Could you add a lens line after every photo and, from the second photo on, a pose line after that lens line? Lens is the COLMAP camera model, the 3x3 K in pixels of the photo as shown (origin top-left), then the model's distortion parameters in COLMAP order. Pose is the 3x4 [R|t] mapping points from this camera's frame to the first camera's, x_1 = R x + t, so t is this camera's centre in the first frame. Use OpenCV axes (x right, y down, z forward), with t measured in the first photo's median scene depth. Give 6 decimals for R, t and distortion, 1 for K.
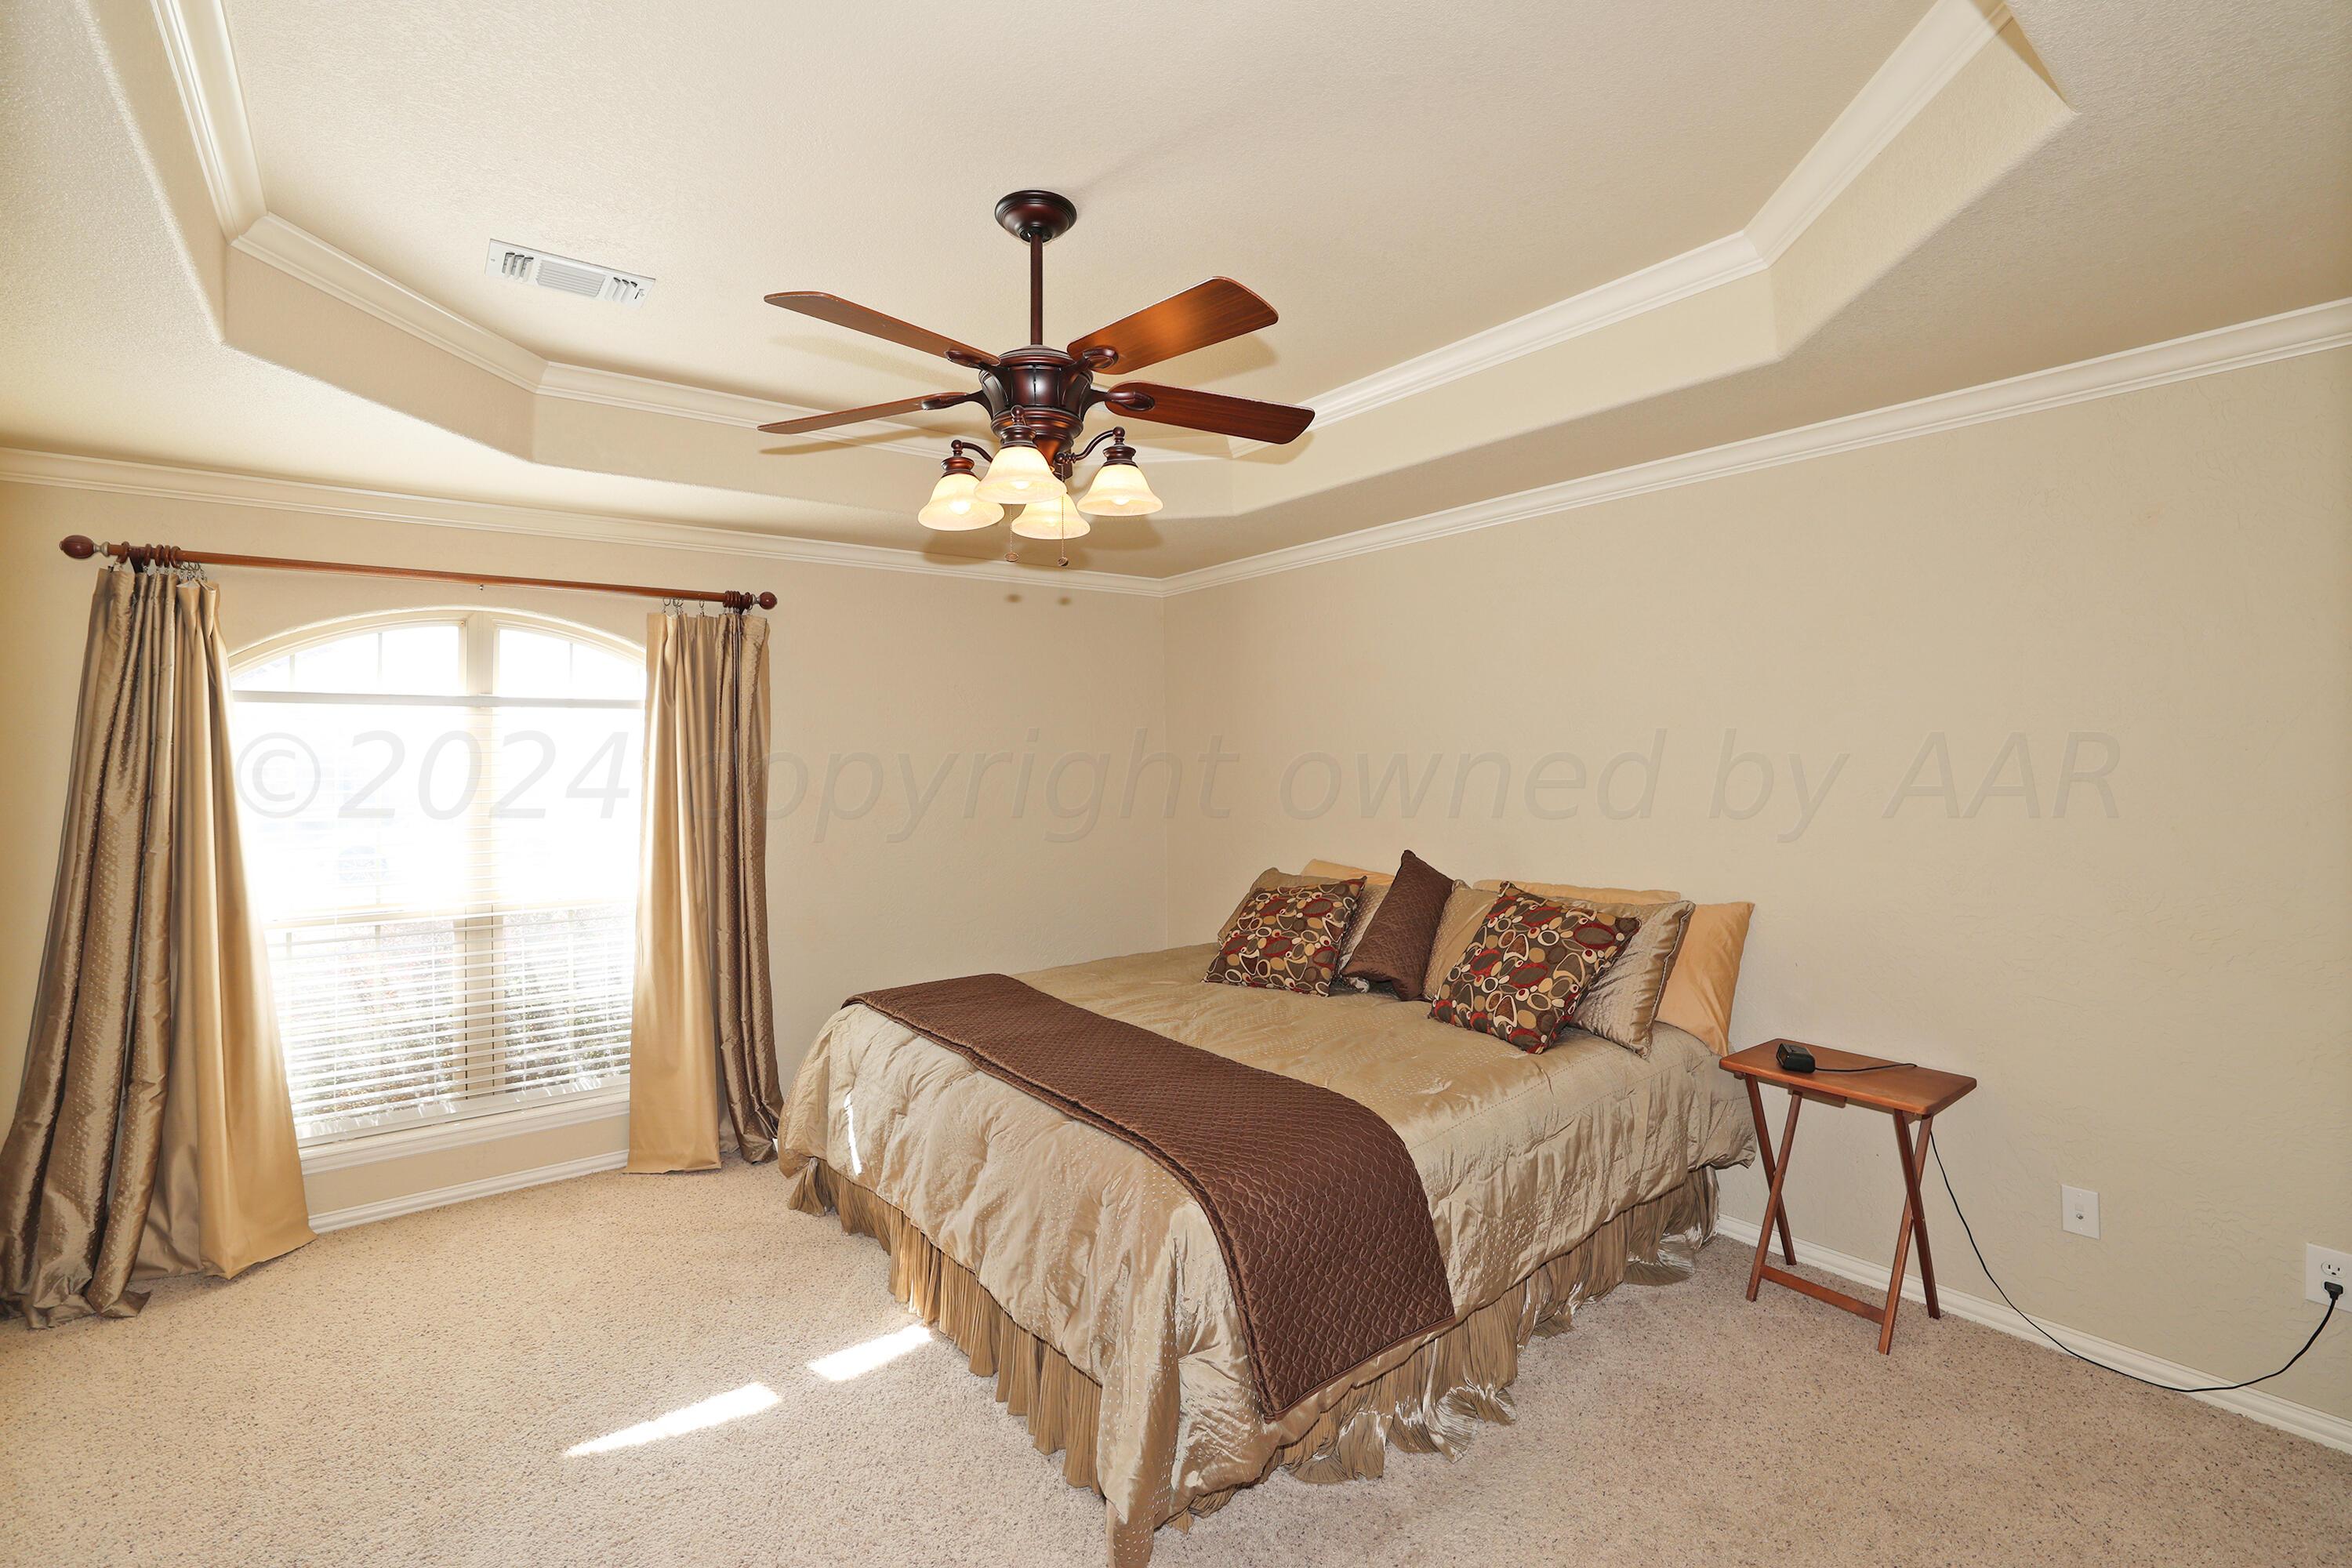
lens RADIAL K [[1063.2, 0, 1153.8], [0, 1063.2, 767.7], [0, 0, 1]] dist [-0.014736, 0.004994]
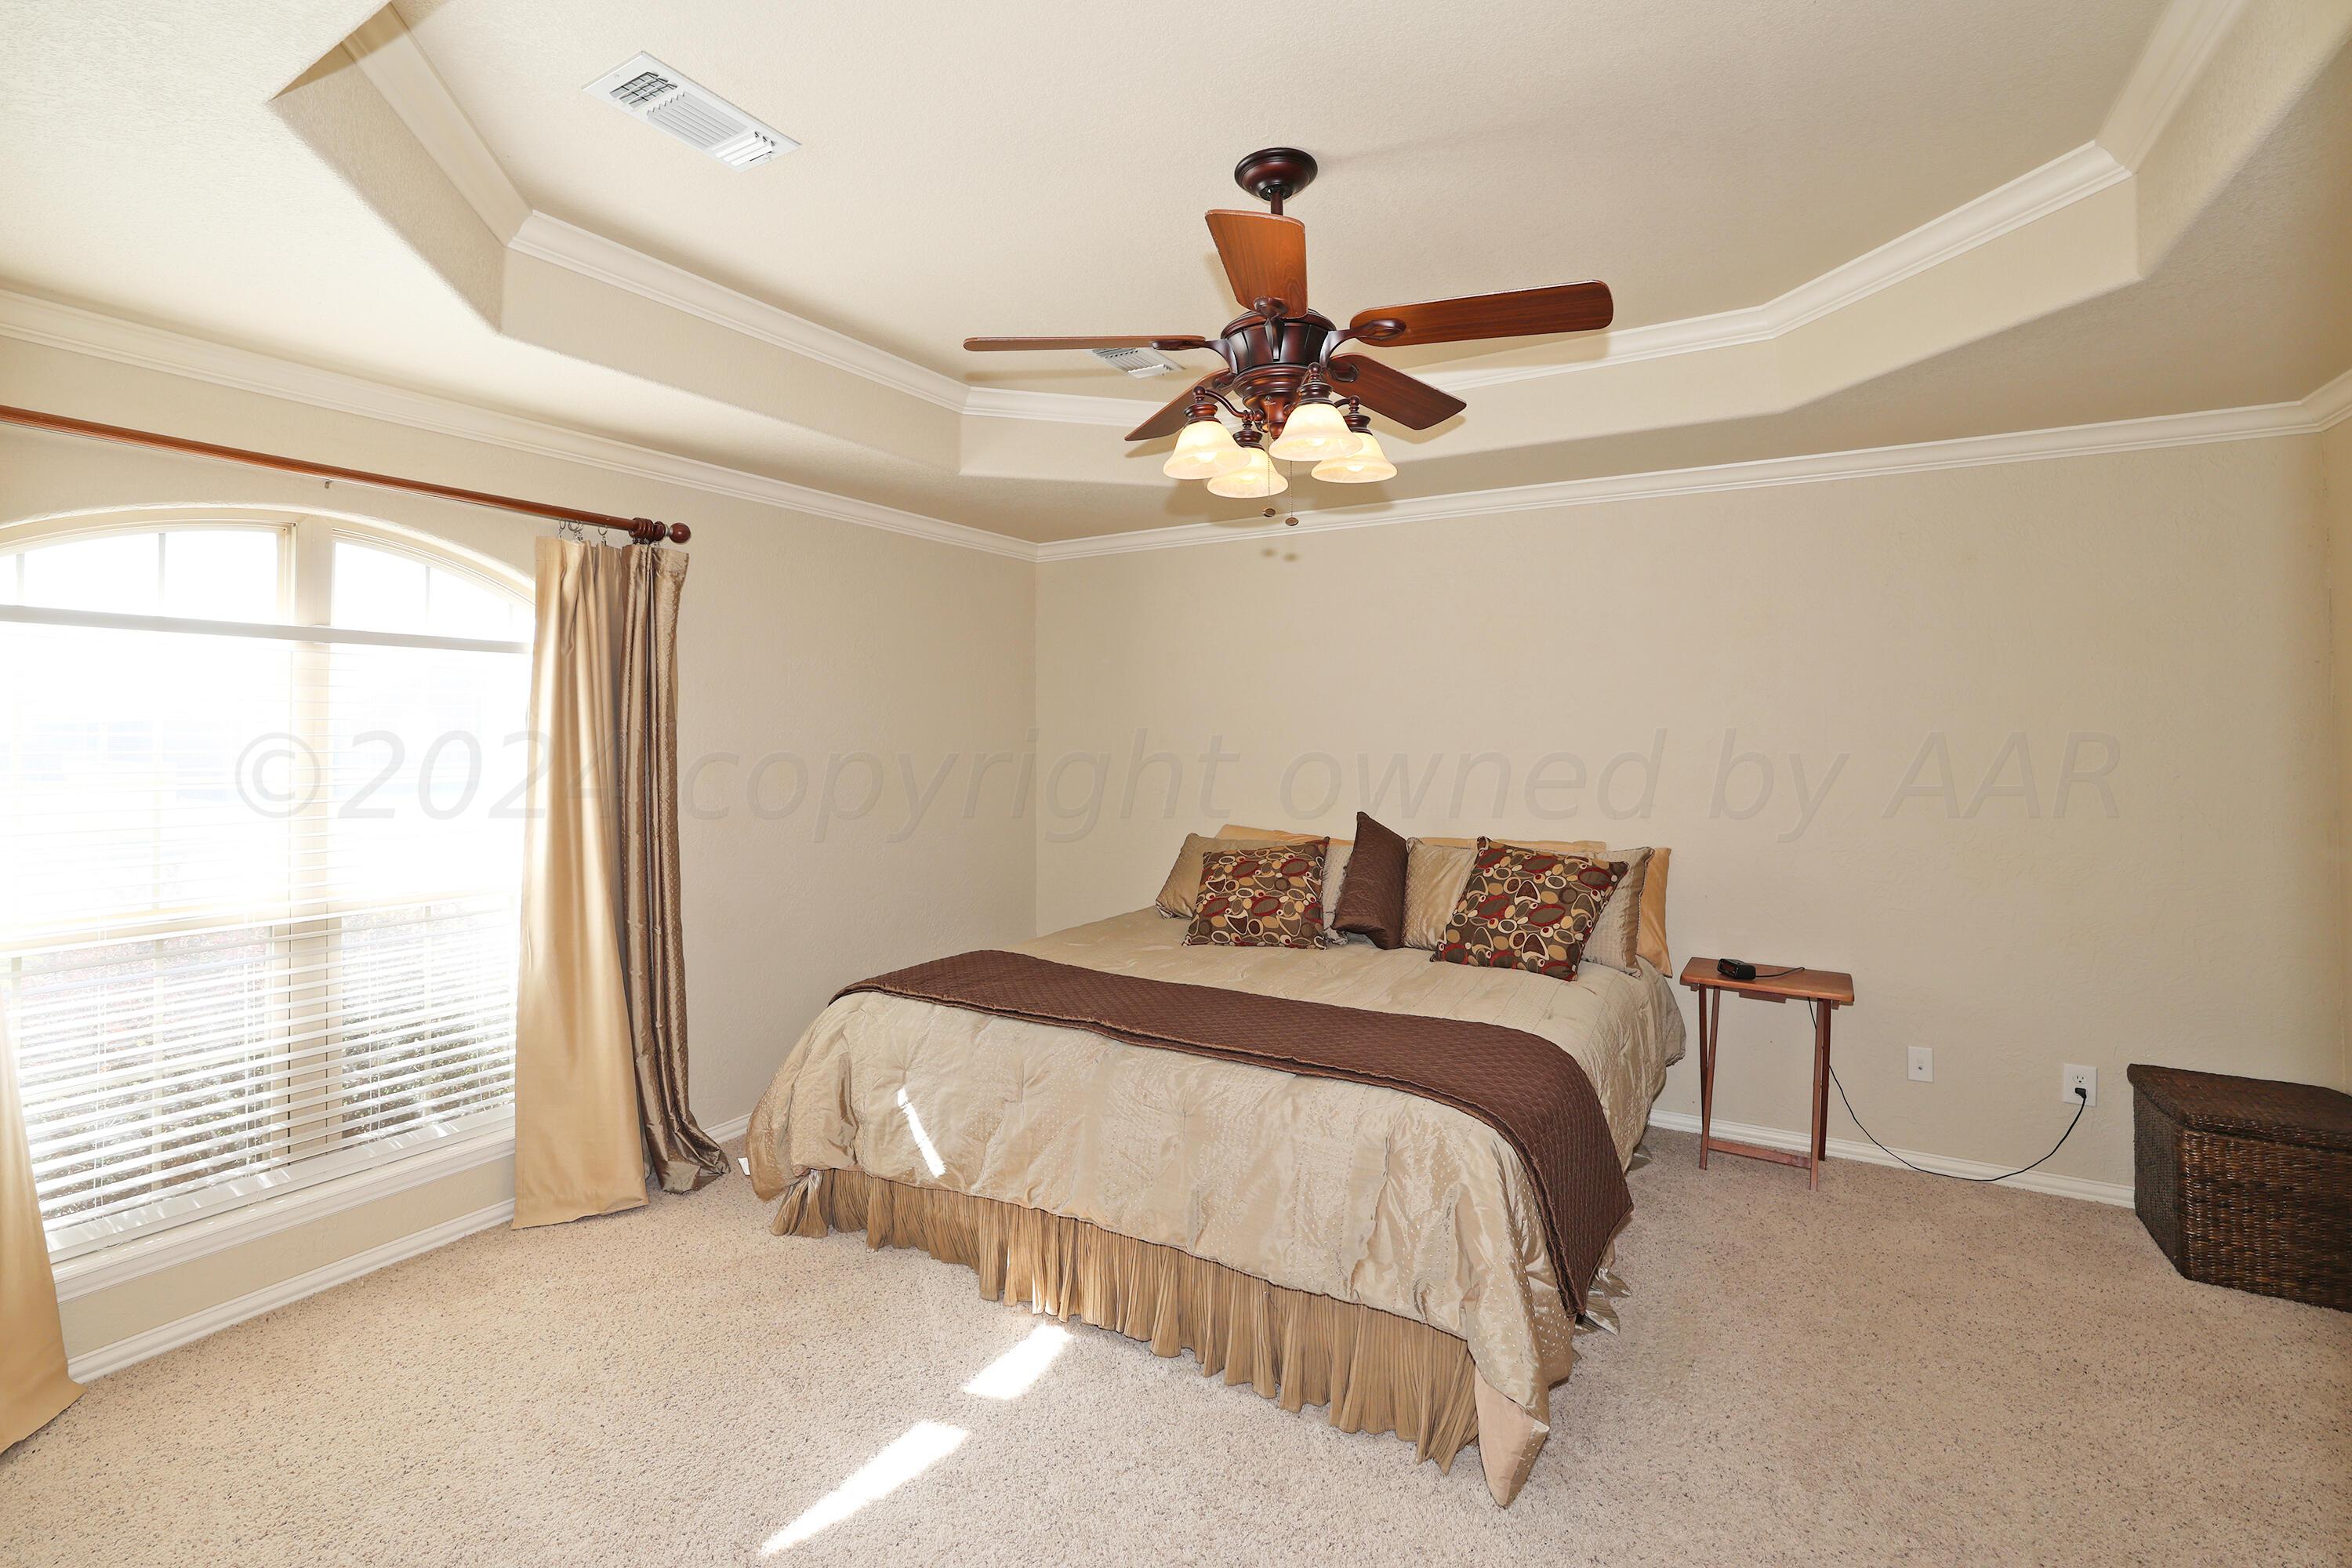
lens RADIAL K [[1063.2, 0, 1135.8], [0, 1063.2, 741.1], [0, 0, 1]] dist [-0.014736, 0.004994]
pose [[0.924359, 0.009793, 0.381398, -0.420663], [-0.007721, 0.999946, -0.006963, 0.015631], [-0.381445, 0.003491, 0.924385, 0.088624]]
